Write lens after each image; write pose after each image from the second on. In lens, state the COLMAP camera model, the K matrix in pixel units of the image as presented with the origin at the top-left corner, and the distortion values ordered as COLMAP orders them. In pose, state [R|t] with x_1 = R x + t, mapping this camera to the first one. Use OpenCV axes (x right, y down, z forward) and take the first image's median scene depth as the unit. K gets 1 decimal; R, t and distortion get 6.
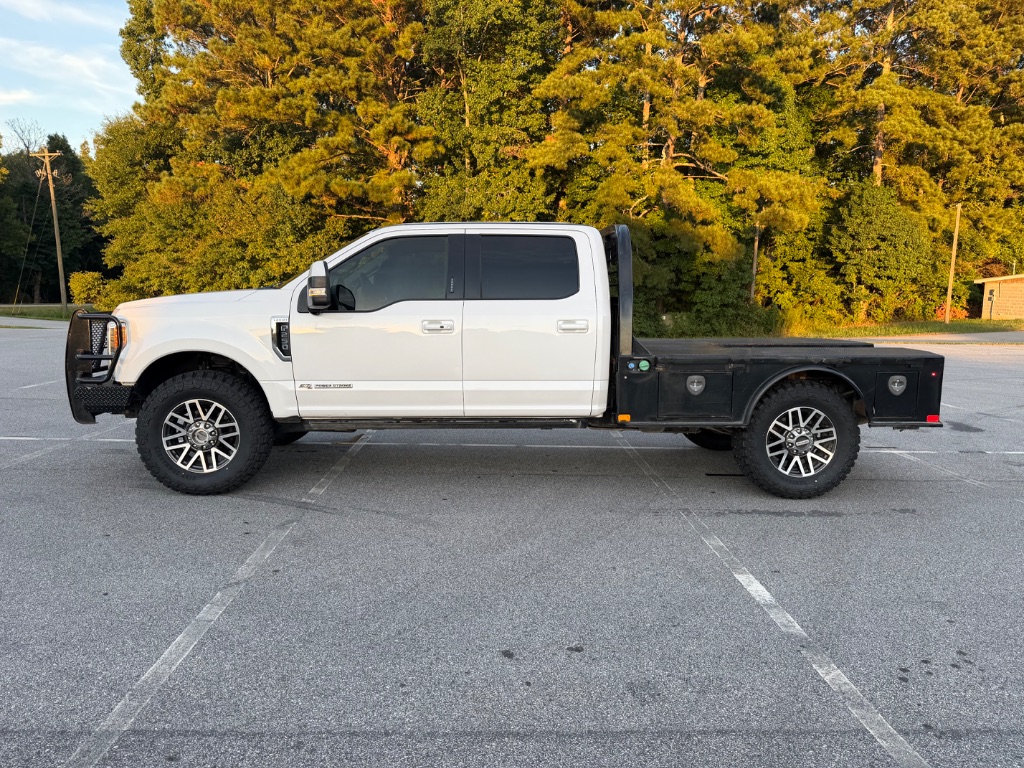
lens RADIAL K [[722.2, 0, 504.8], [0, 722.2, 381.7], [0, 0, 1]] dist [0.040205, -0.049524]
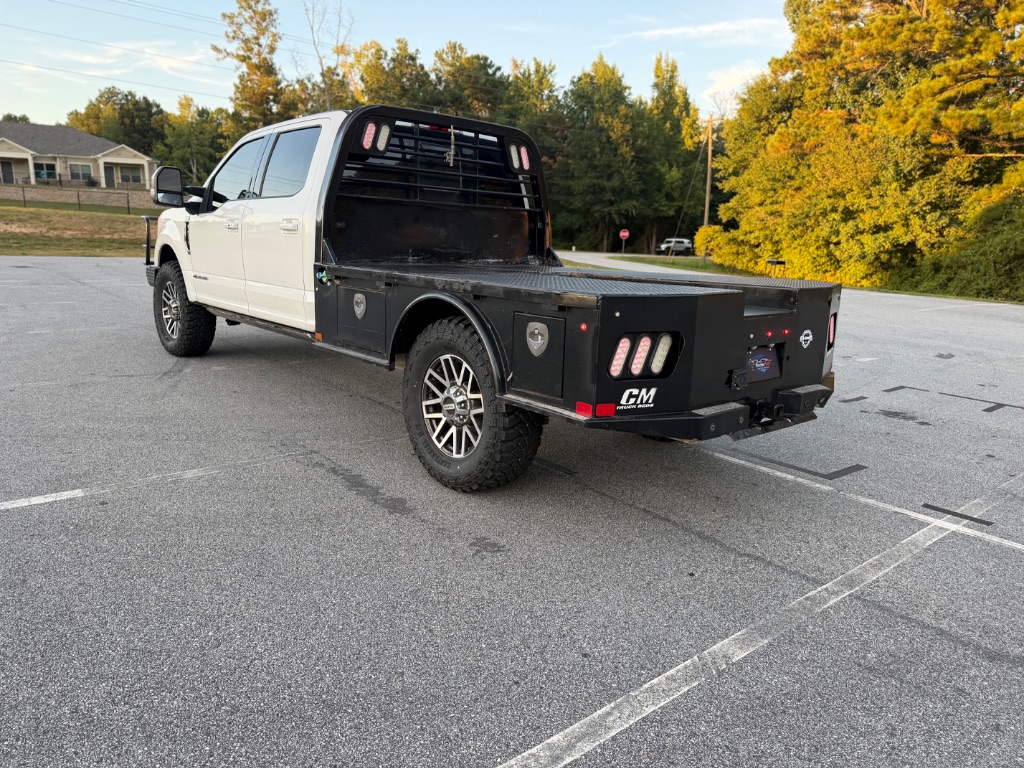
lens RADIAL K [[722.2, 0, 508.7], [0, 722.2, 379.3], [0, 0, 1]] dist [0.040205, -0.049524]
pose [[0.610021, 0.167480, -0.774483, 0.138050], [-0.129729, 0.985329, 0.110894, -0.003517], [0.781693, 0.032826, 0.622799, 0.088425]]
